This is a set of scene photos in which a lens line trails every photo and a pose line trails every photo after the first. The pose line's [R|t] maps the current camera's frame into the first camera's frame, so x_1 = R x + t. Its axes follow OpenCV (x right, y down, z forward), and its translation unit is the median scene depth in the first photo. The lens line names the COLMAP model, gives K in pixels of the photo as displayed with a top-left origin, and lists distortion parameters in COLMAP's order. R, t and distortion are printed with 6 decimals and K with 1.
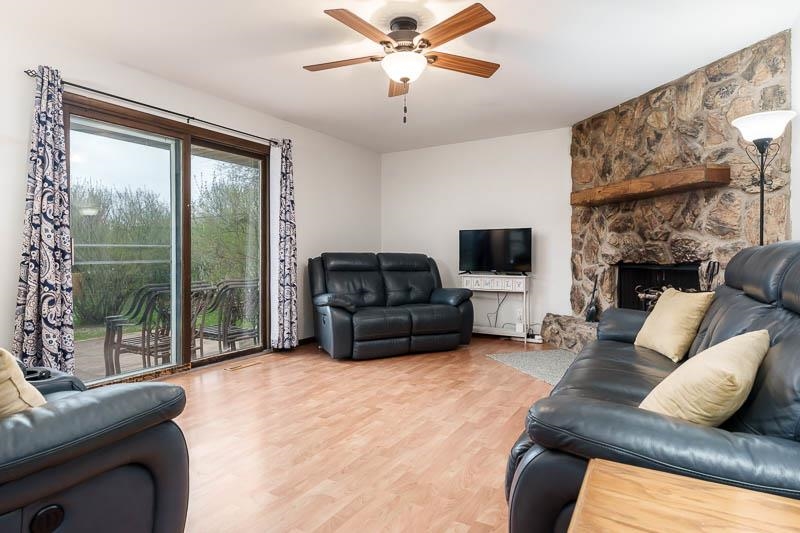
lens RADIAL K [[449.1, 0, 400.0], [0, 449.1, 266.5], [0, 0, 1]] dist [-0.001183, 0.000426]
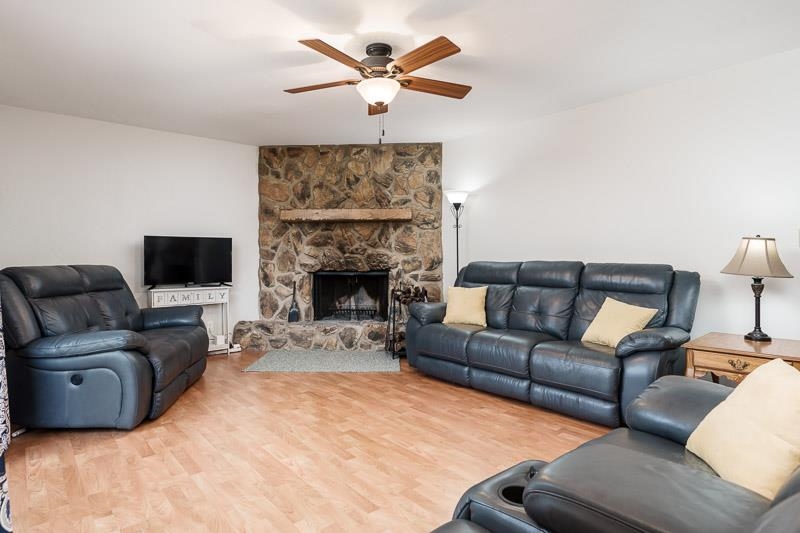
lens RADIAL K [[433.9, 0, 400.0], [0, 433.9, 266.5], [0, 0, 1]] dist [-0.001096, 0.000036]
pose [[0.318528, -0.020075, 0.947701, -0.671732], [0.024856, 0.999609, 0.012820, -0.033696], [-0.947588, 0.019472, 0.318902, 0.451732]]
